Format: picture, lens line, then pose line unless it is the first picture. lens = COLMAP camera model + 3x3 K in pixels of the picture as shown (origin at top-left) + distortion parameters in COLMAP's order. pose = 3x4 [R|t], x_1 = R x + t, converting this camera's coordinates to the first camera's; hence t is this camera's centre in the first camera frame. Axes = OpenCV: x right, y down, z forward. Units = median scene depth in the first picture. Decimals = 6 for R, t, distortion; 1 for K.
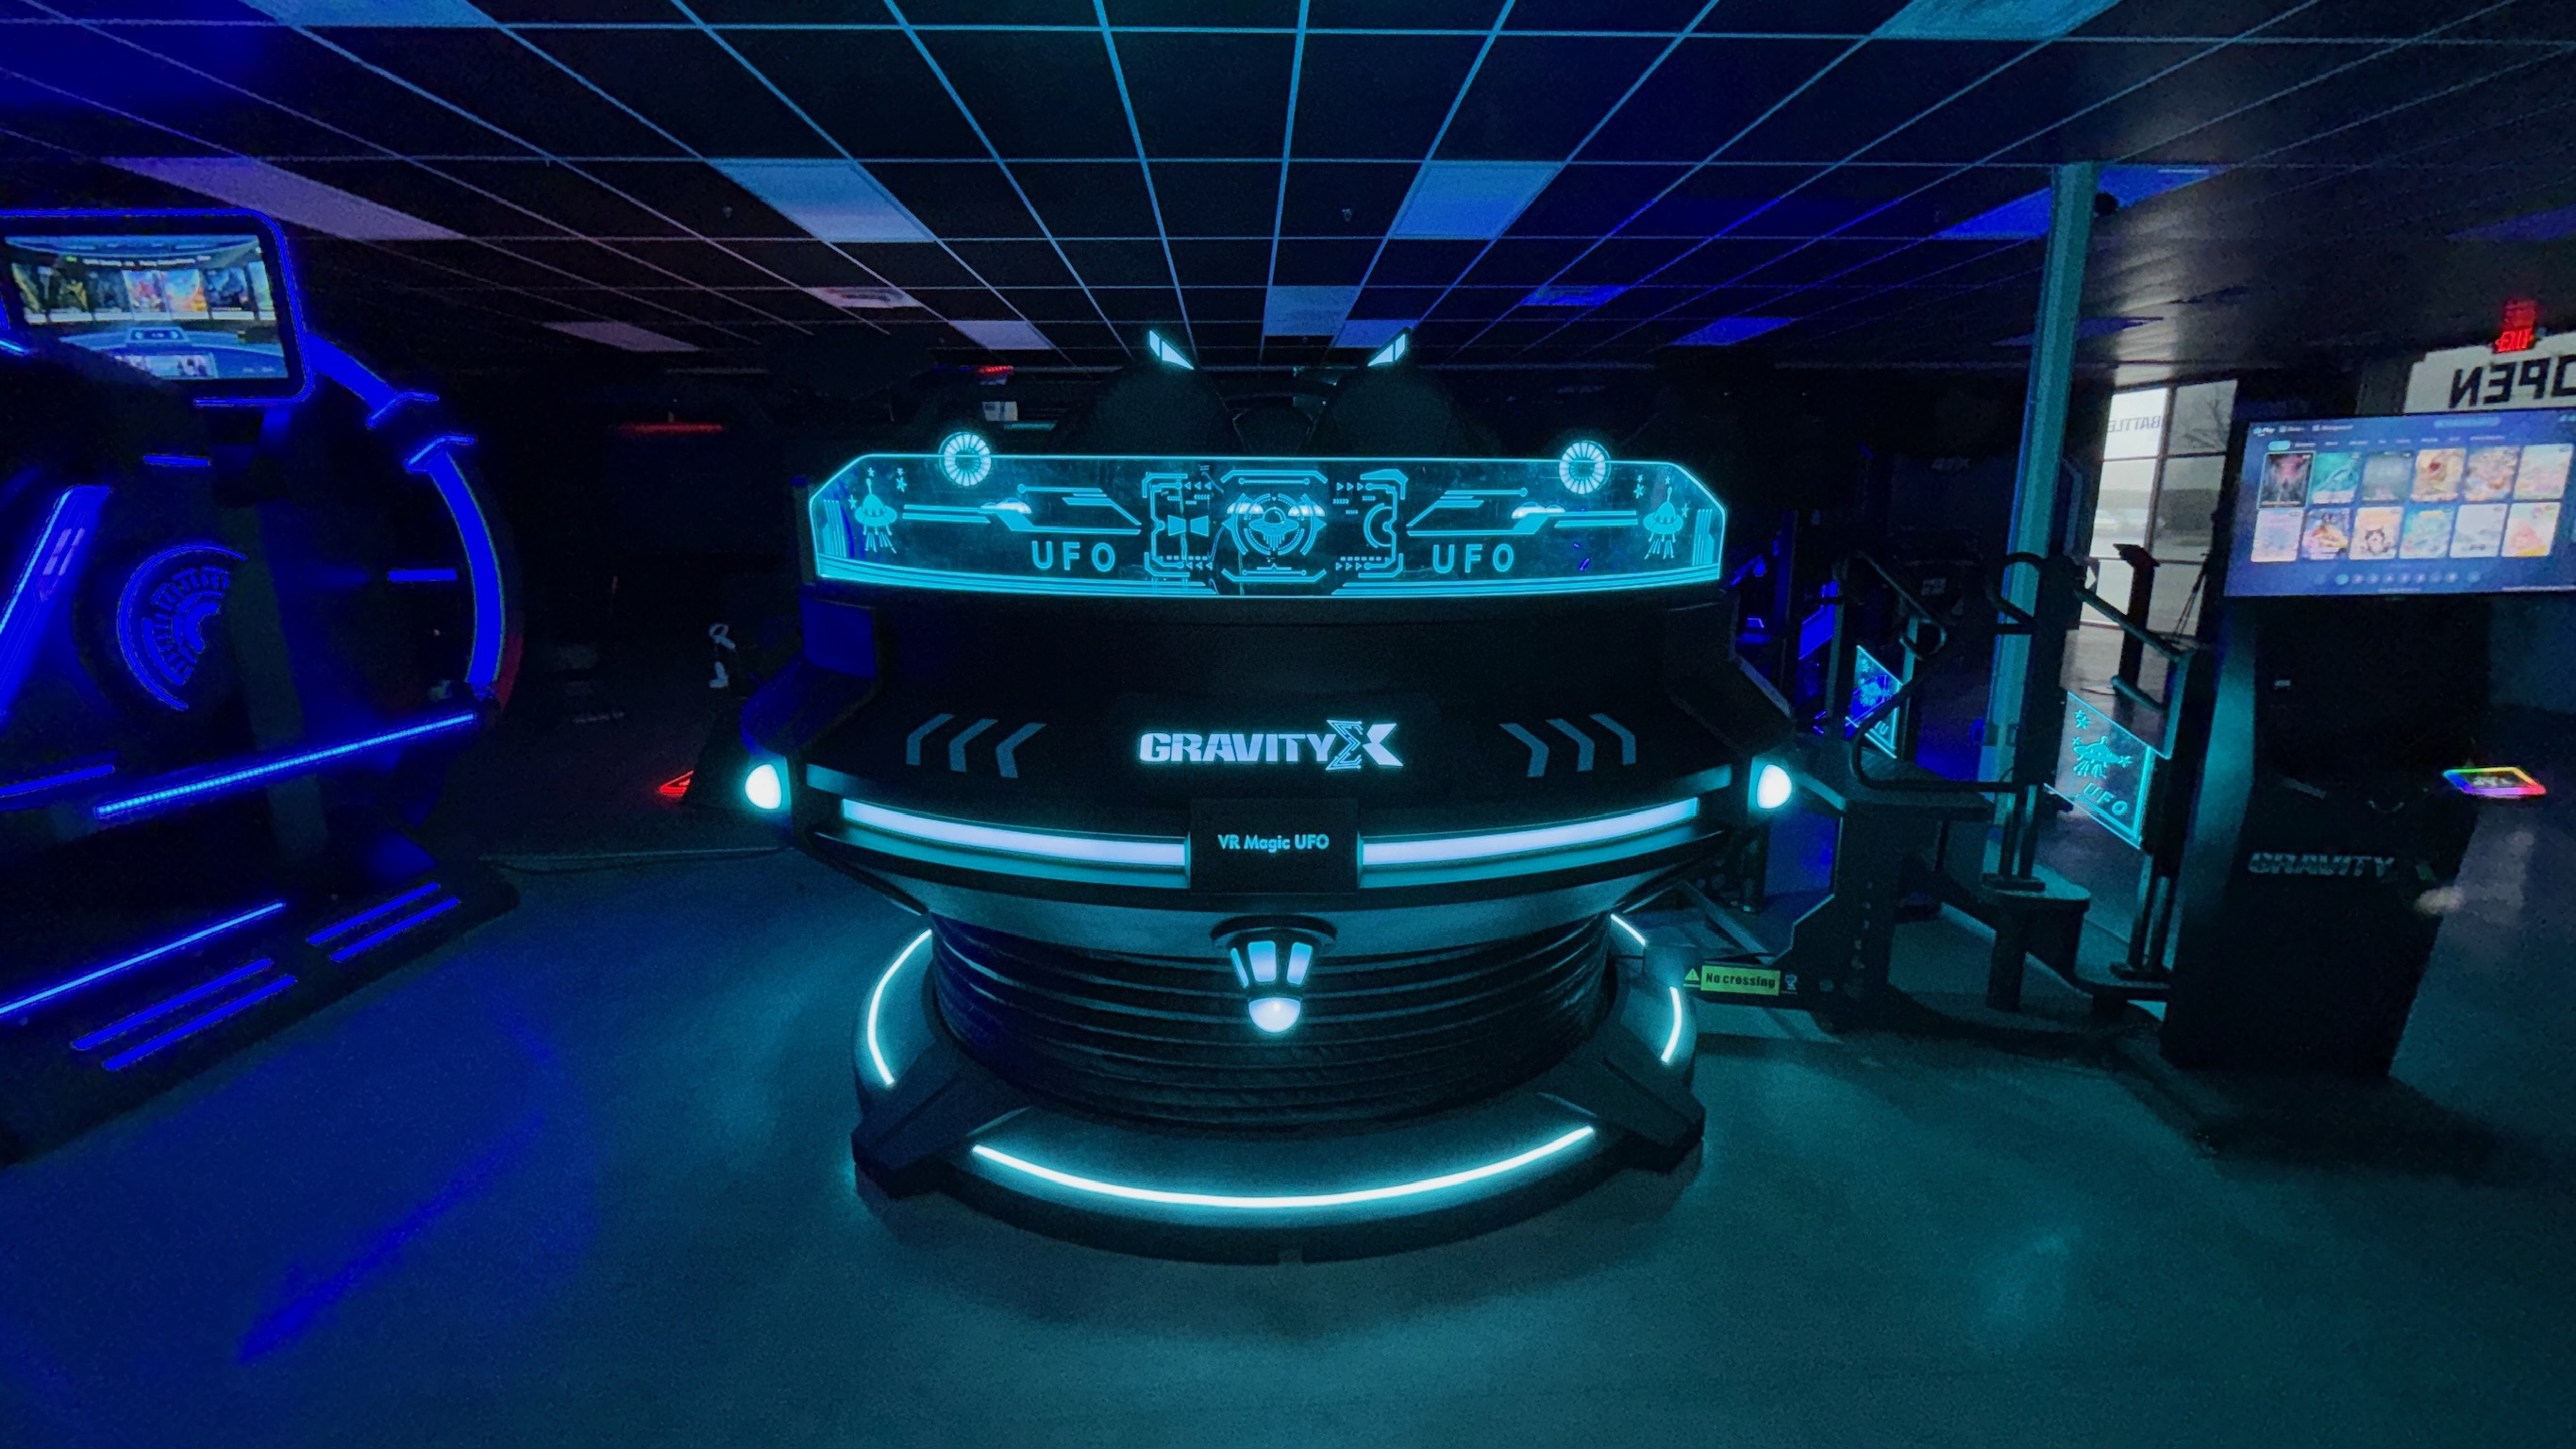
lens RADIAL K [[1050.3, 0, 1296.7], [0, 1050.3, 732.6], [0, 0, 1]] dist [-0.000353, 0.000005]
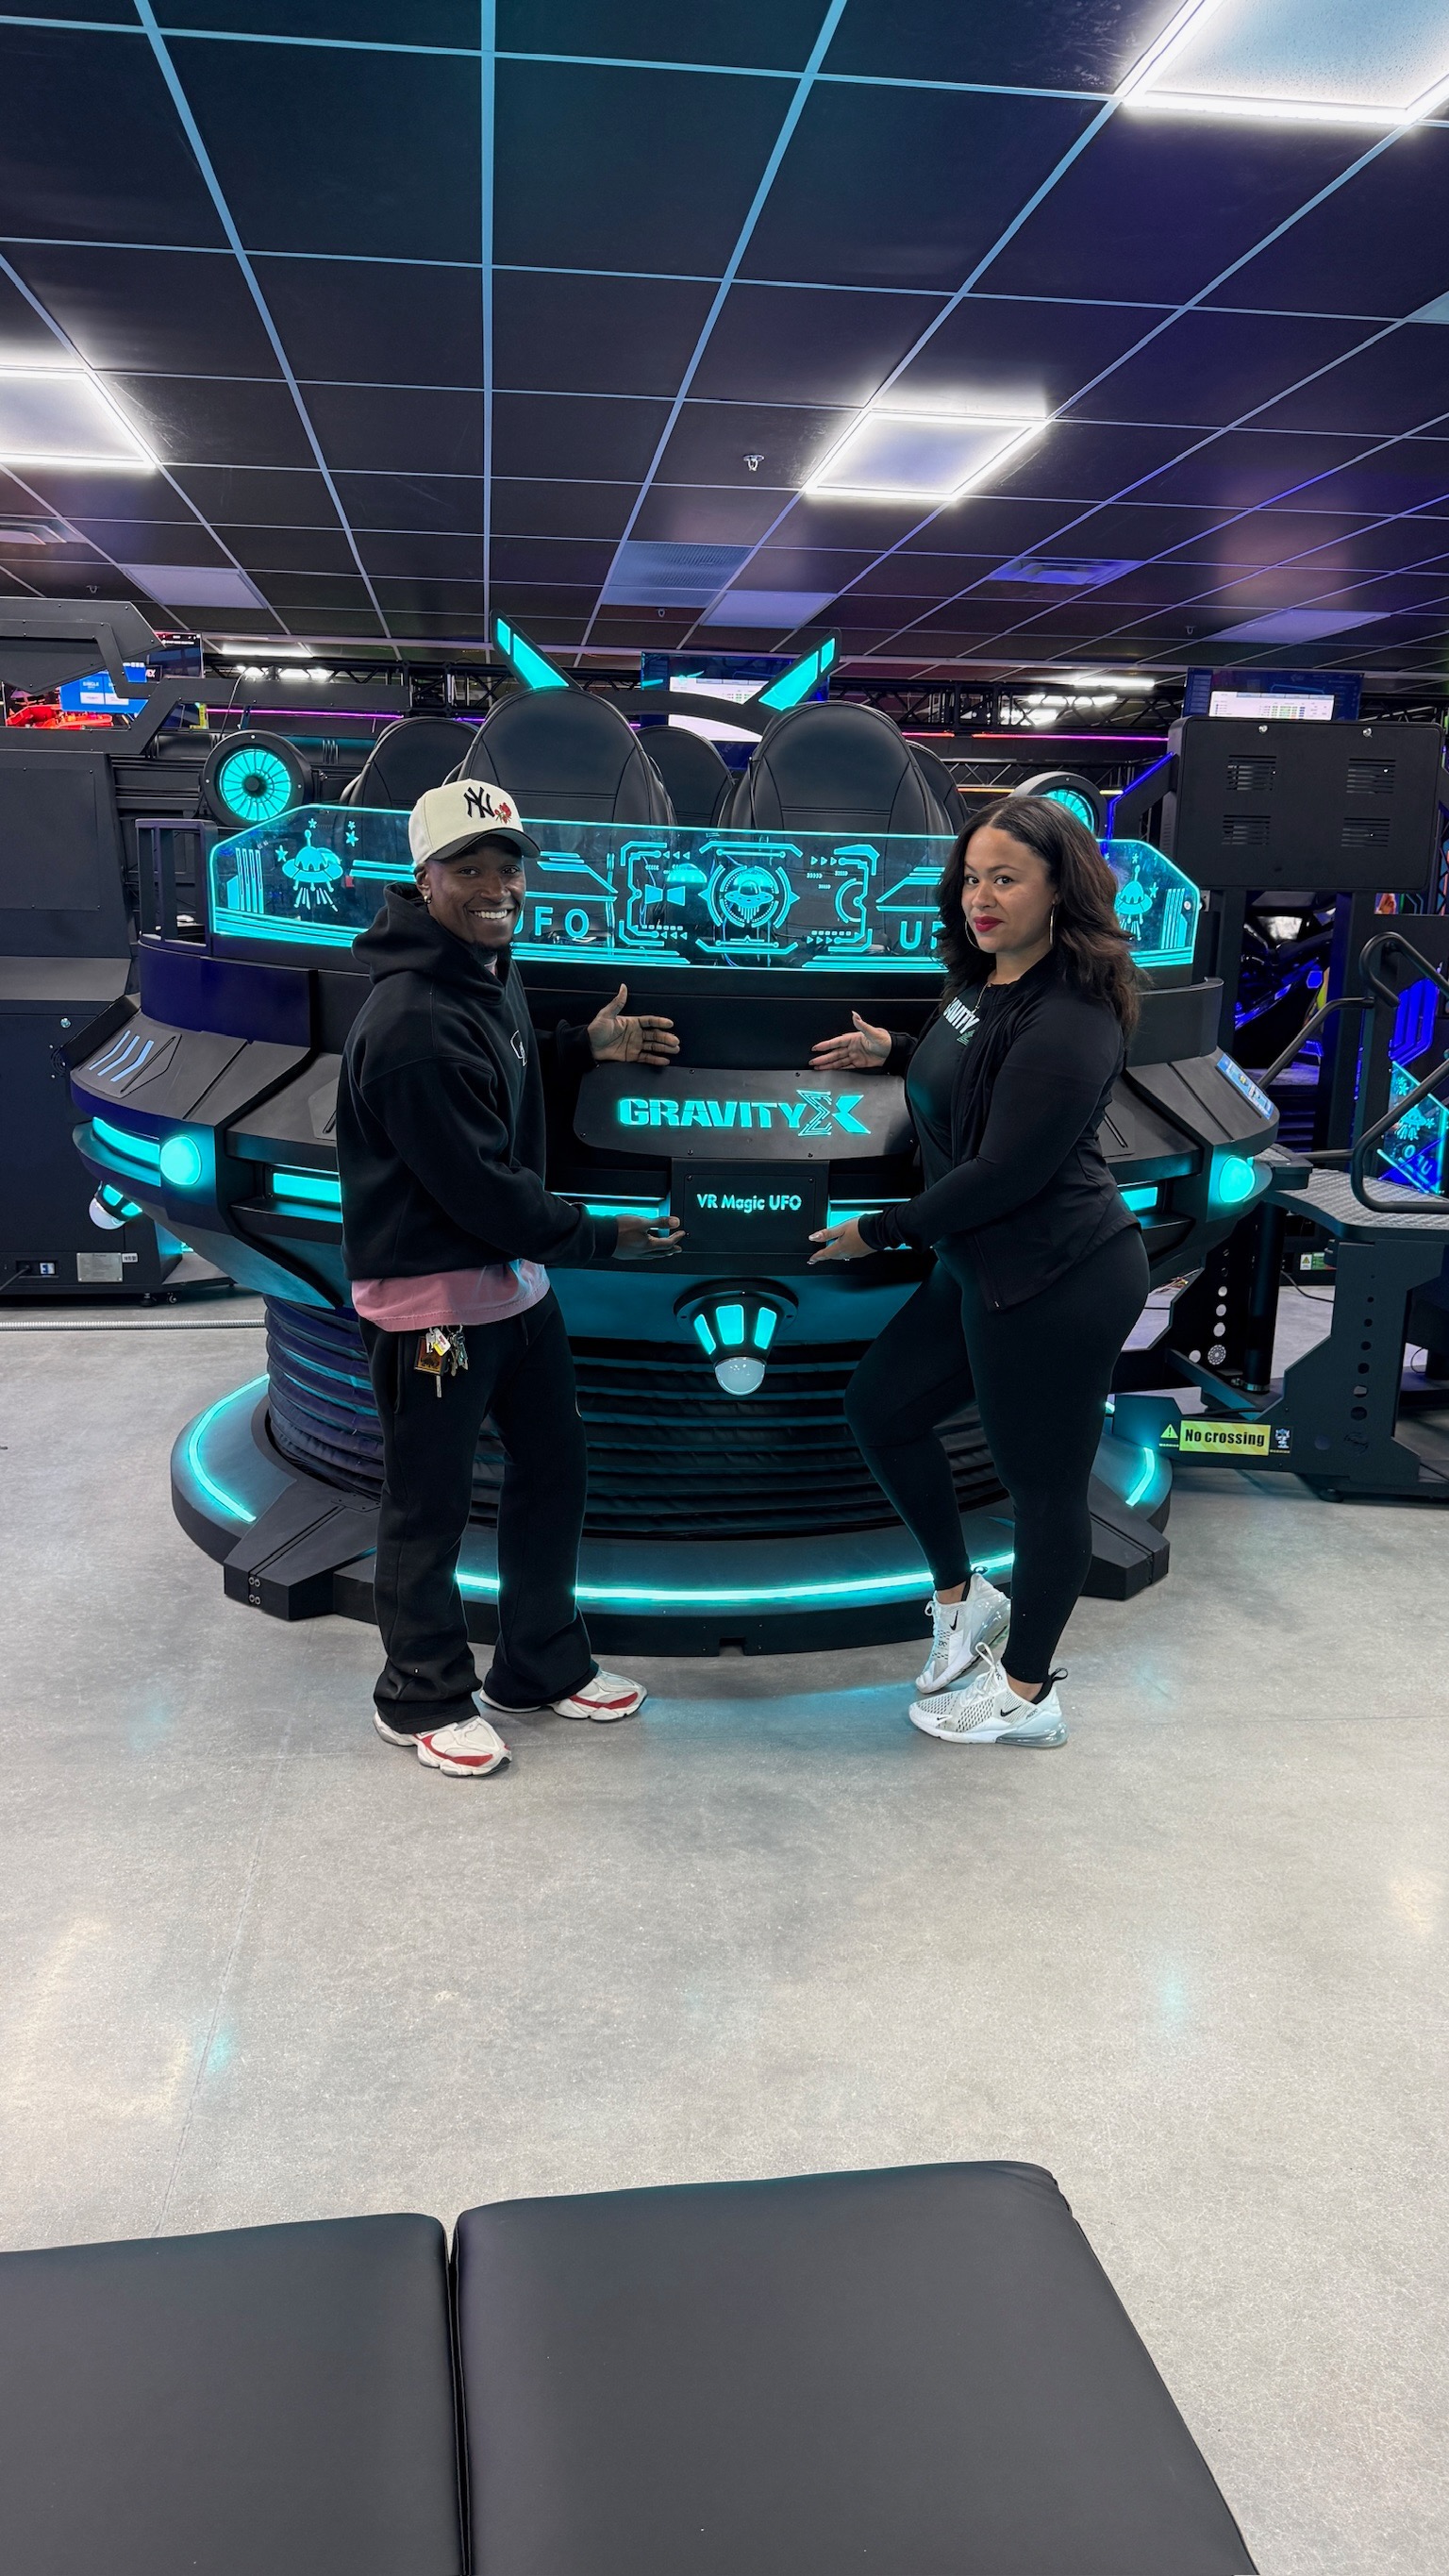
lens RADIAL K [[1809.9, 0, 725.0], [0, 1809.9, 1286.5], [0, 0, 1]] dist [0.145653, -0.000497]
pose [[0.996636, 0.012487, 0.080995, -0.182259], [-0.014382, 0.999635, 0.022850, 0.140102], [-0.080680, -0.023938, 0.996453, -0.768938]]
